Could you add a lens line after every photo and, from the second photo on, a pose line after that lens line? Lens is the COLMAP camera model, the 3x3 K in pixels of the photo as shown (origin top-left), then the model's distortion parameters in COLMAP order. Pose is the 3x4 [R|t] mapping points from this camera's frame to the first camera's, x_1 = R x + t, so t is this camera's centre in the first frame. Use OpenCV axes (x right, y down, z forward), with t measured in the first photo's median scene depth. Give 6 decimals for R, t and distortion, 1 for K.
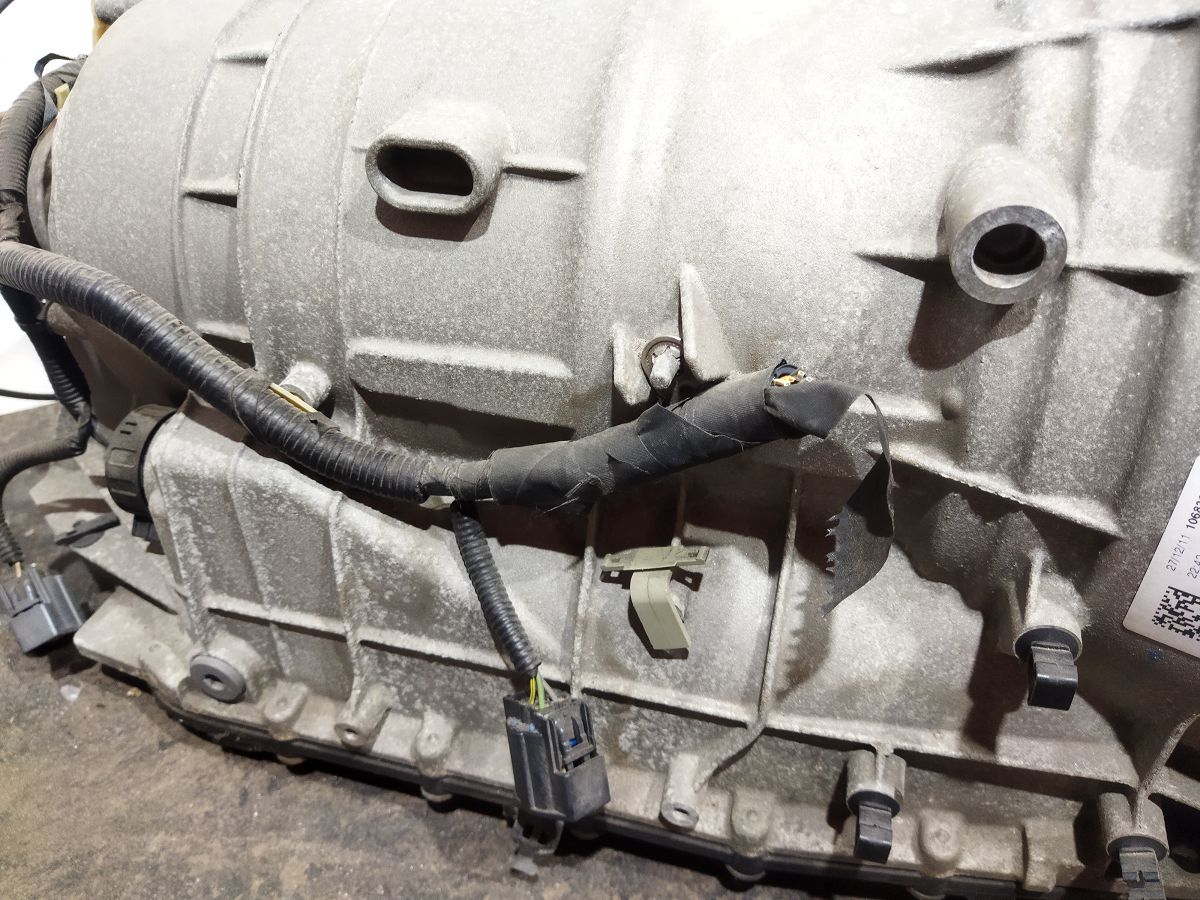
lens RADIAL K [[927.9, 0, 594.6], [0, 927.9, 441.2], [0, 0, 1]] dist [0.057603, -0.116698]
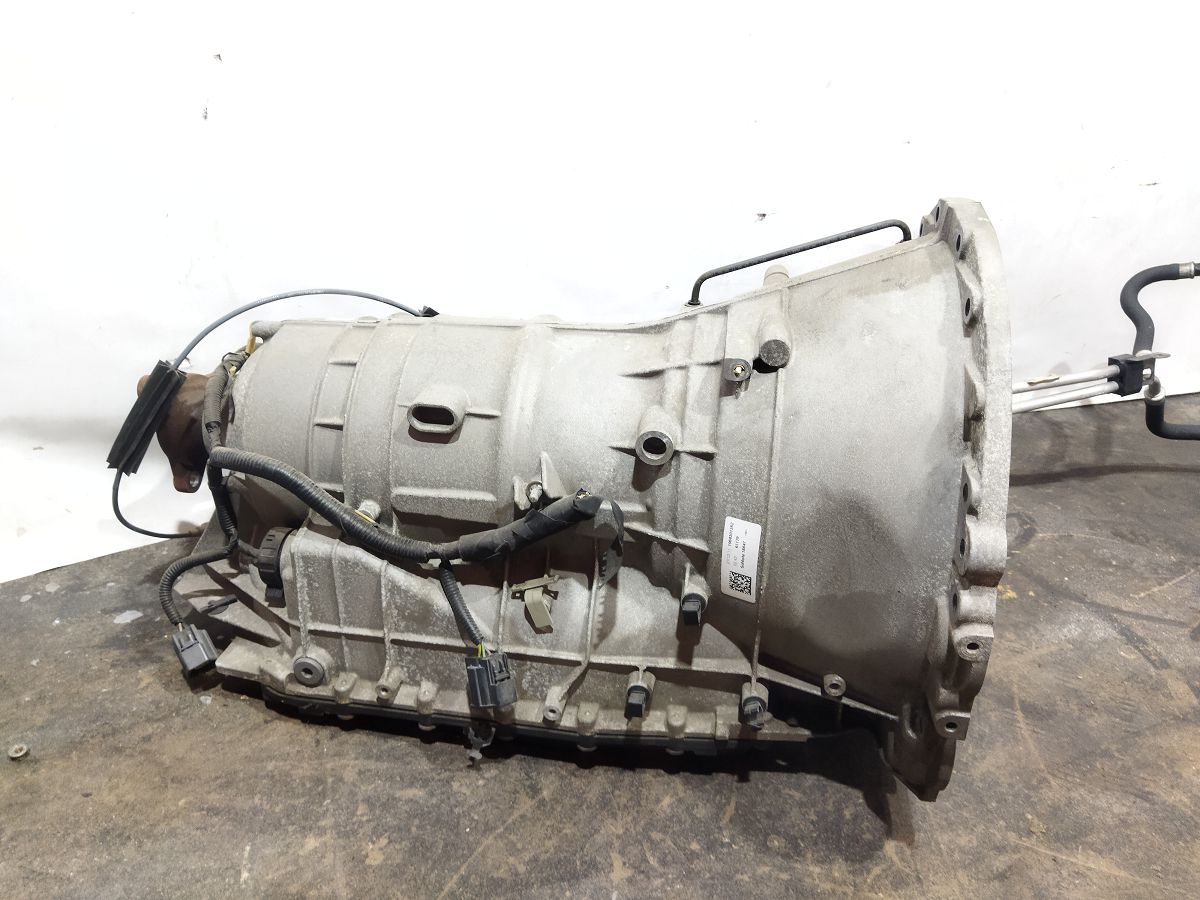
lens RADIAL K [[927.9, 0, 603.2], [0, 927.9, 425.0], [0, 0, 1]] dist [0.057603, -0.116698]
pose [[0.994565, -0.020453, 0.102086, 0.007165], [0.039974, 0.980381, -0.193017, 0.184632], [-0.096135, 0.196049, 0.975870, -1.195350]]
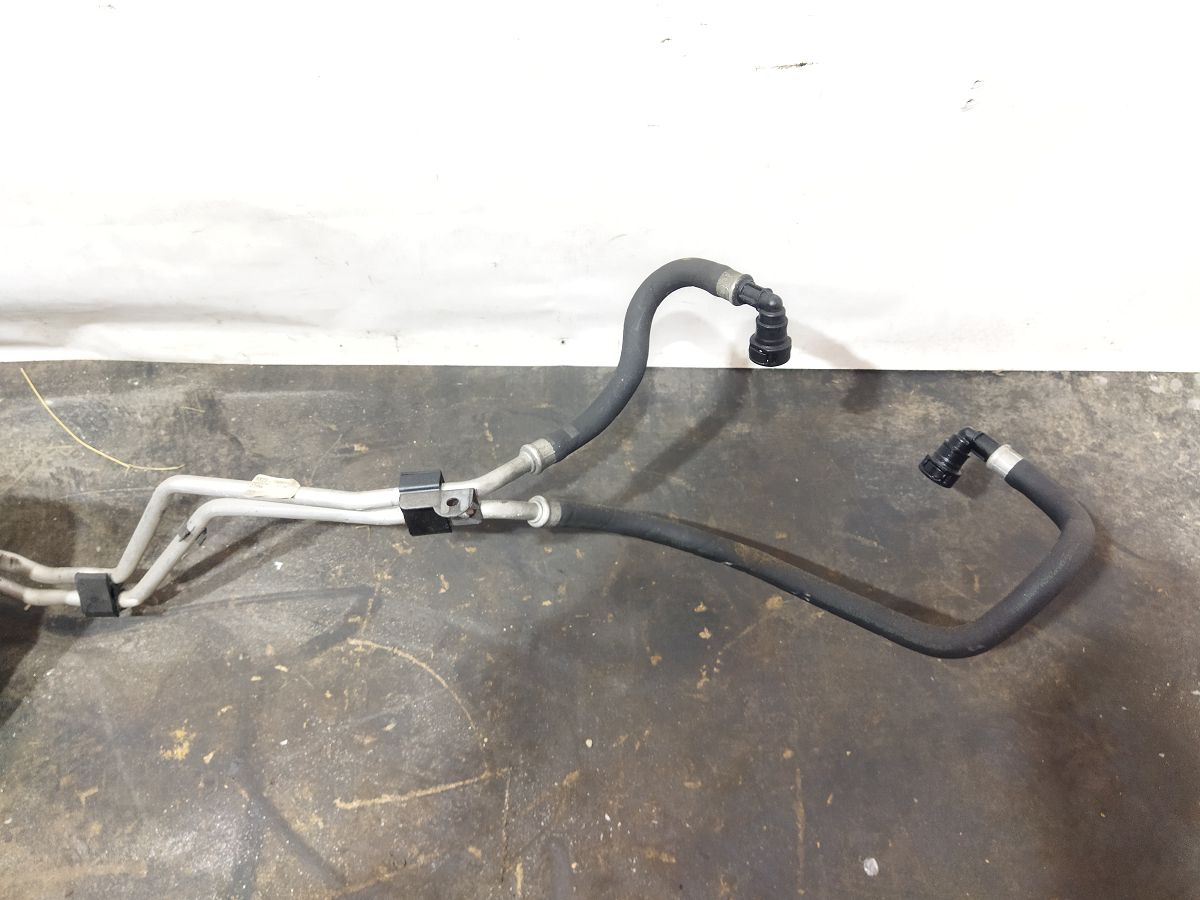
lens RADIAL K [[927.9, 0, 610.1], [0, 927.9, 439.5], [0, 0, 1]] dist [0.057603, -0.116698]
pose [[0.973550, 0.179748, -0.141035, 2.773005], [-0.122228, 0.931282, 0.343184, -1.382395], [0.193030, -0.316868, 0.928619, 0.082130]]
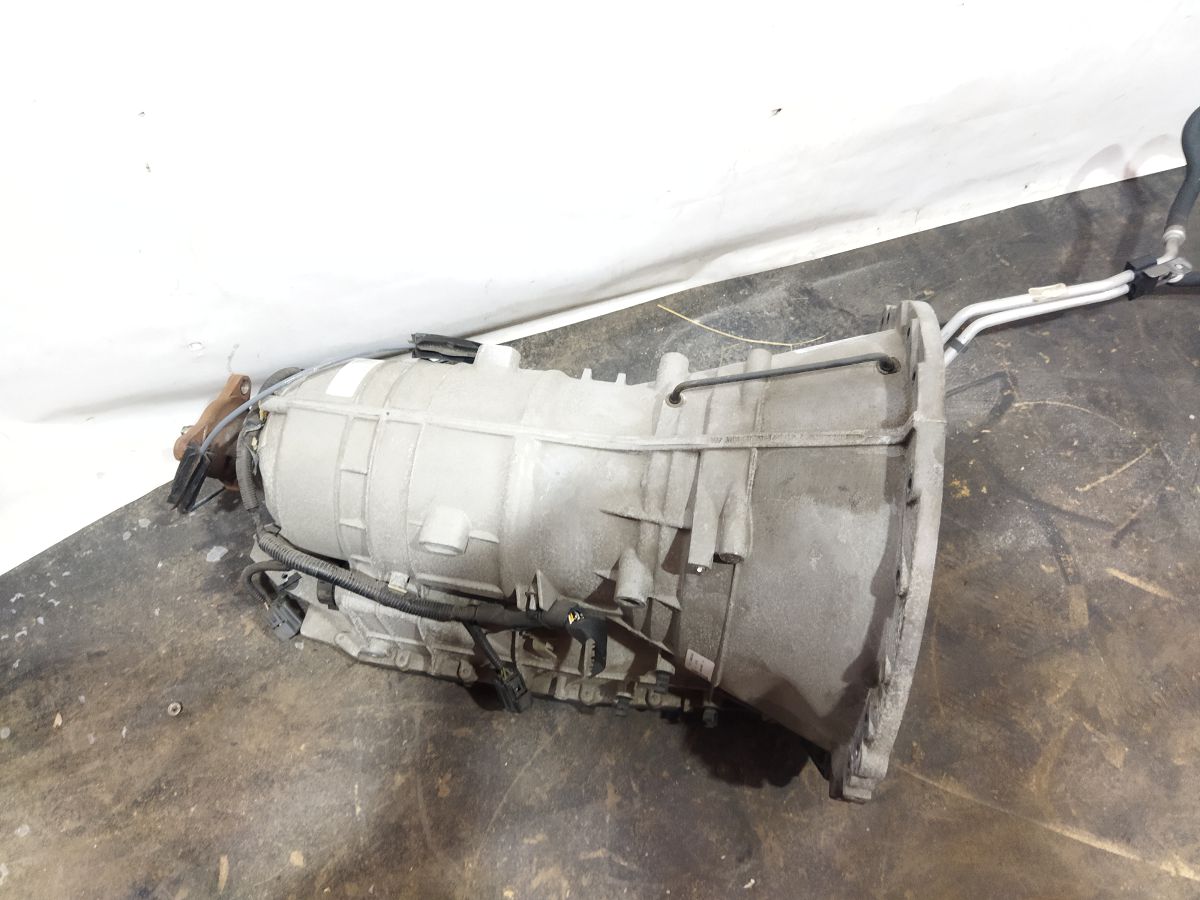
lens RADIAL K [[927.9, 0, 603.9], [0, 927.9, 454.2], [0, 0, 1]] dist [0.057603, -0.116698]
pose [[0.996278, -0.083852, 0.019971, 0.233642], [0.067476, 0.902848, 0.424632, -1.463622], [-0.053637, -0.421704, 0.905146, -1.236399]]
